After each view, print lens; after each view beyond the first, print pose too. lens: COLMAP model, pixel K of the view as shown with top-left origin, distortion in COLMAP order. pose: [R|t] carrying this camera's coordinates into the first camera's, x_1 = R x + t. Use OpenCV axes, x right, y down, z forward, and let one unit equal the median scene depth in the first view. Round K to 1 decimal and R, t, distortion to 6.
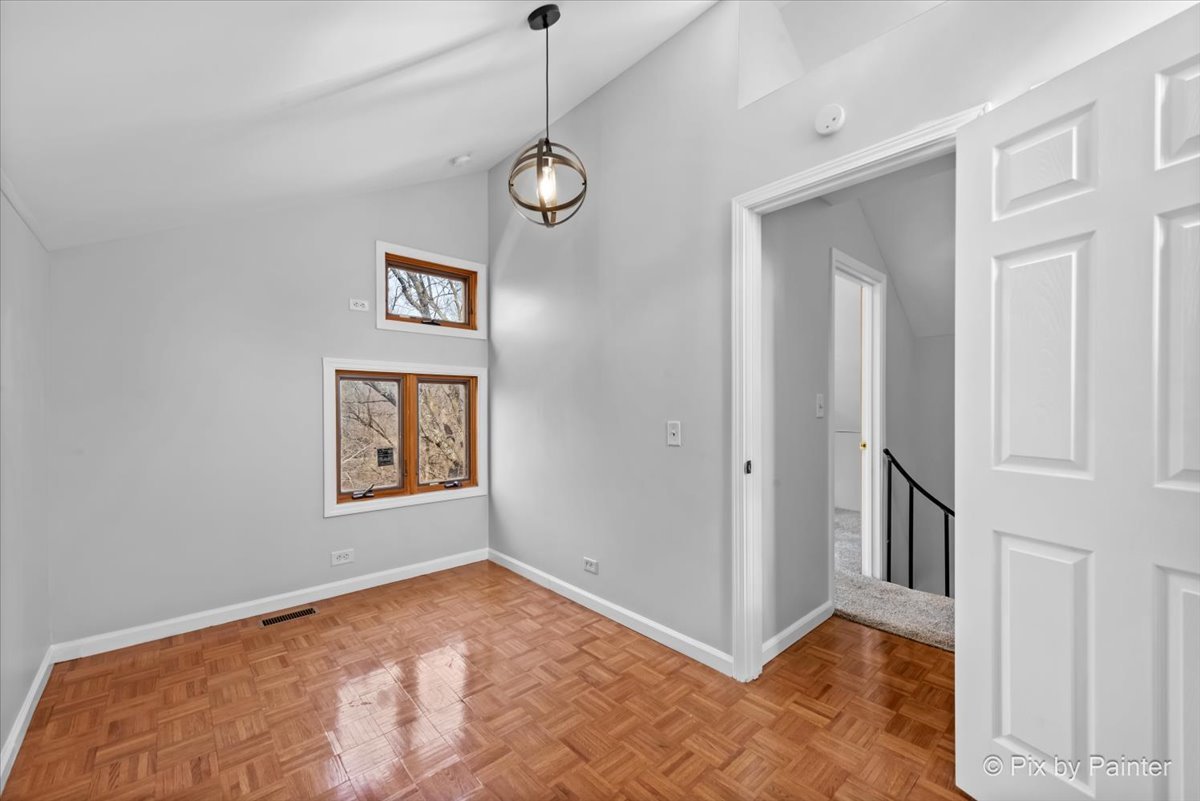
lens RADIAL K [[481.5, 0, 604.3], [0, 481.5, 405.7], [0, 0, 1]] dist [0.014935, -0.002217]
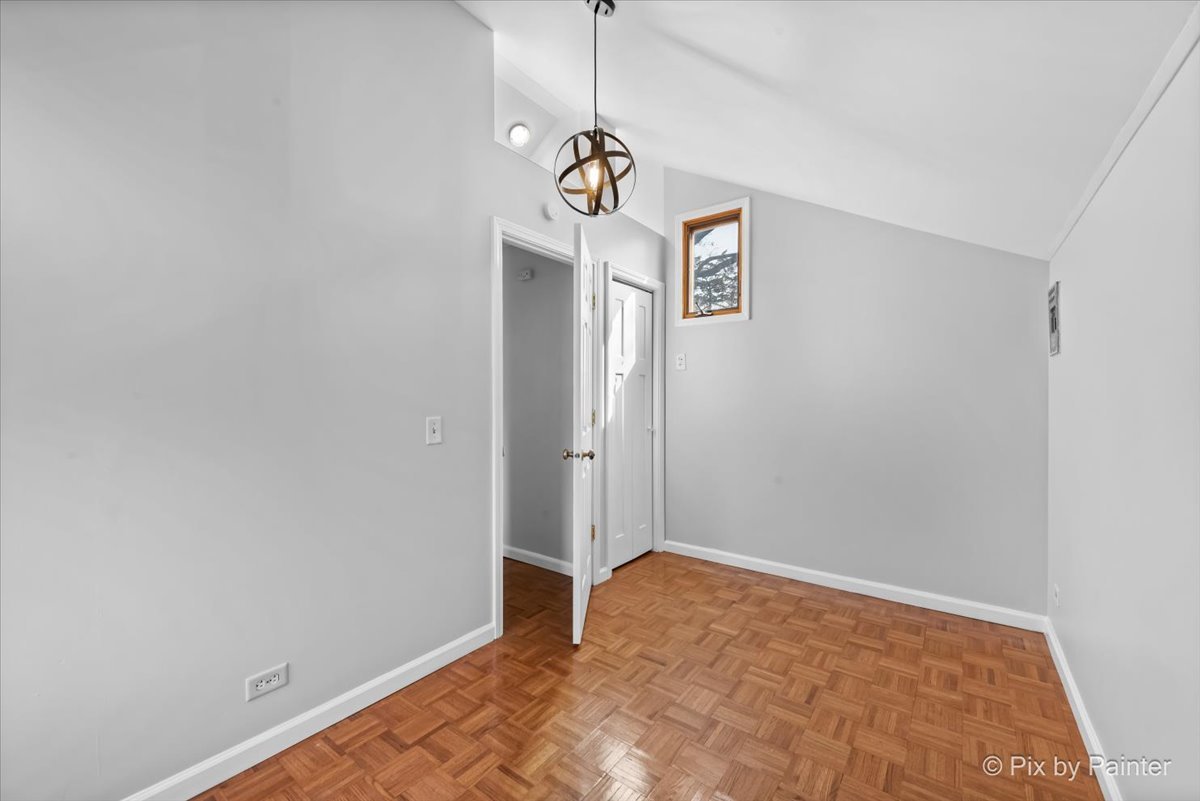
lens RADIAL K [[481.5, 0, 603.7], [0, 481.5, 399.1], [0, 0, 1]] dist [0.014935, -0.002217]
pose [[-0.196587, 0.000389, 0.980486, -0.827698], [0.000741, 1.000000, -0.000248, -0.000278], [-0.980486, 0.000678, -0.196587, 0.899432]]
